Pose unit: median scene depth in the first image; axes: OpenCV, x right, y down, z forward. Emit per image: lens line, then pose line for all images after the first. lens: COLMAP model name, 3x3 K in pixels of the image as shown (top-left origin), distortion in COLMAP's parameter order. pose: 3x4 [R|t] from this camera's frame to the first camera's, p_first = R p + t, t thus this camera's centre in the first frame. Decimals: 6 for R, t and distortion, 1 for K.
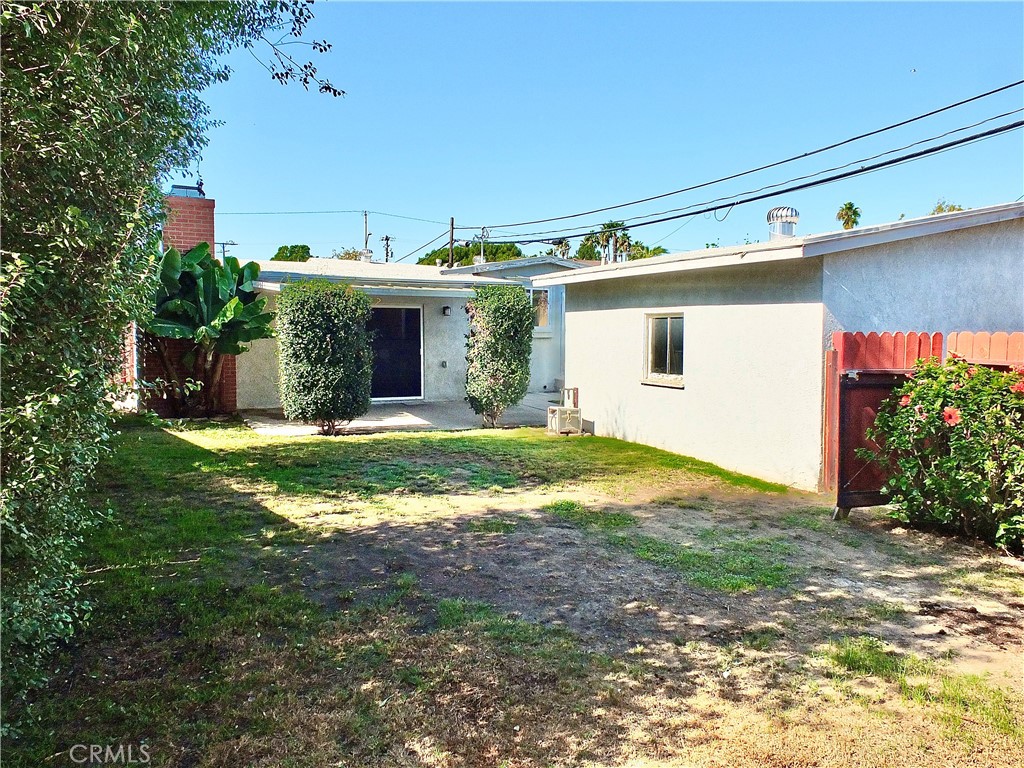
lens RADIAL K [[747.8, 0, 512.0], [0, 747.8, 384.0], [0, 0, 1]] dist [-0.000011, -0.000251]
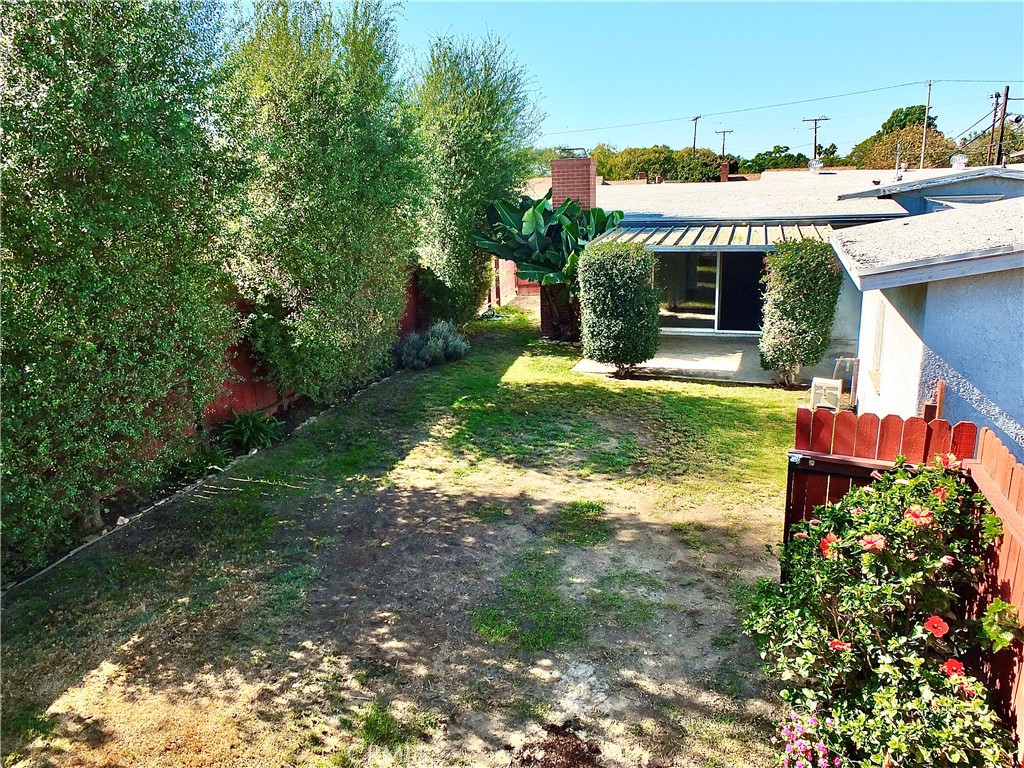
lens RADIAL K [[702.5, 0, 512.0], [0, 702.5, 384.0], [0, 0, 1]] dist [-0.021550, -0.000244]
pose [[0.693753, 0.150493, -0.704315, 0.516361], [-0.014872, 0.980710, 0.194902, -0.162025], [0.720060, -0.124739, 0.682608, 0.160867]]
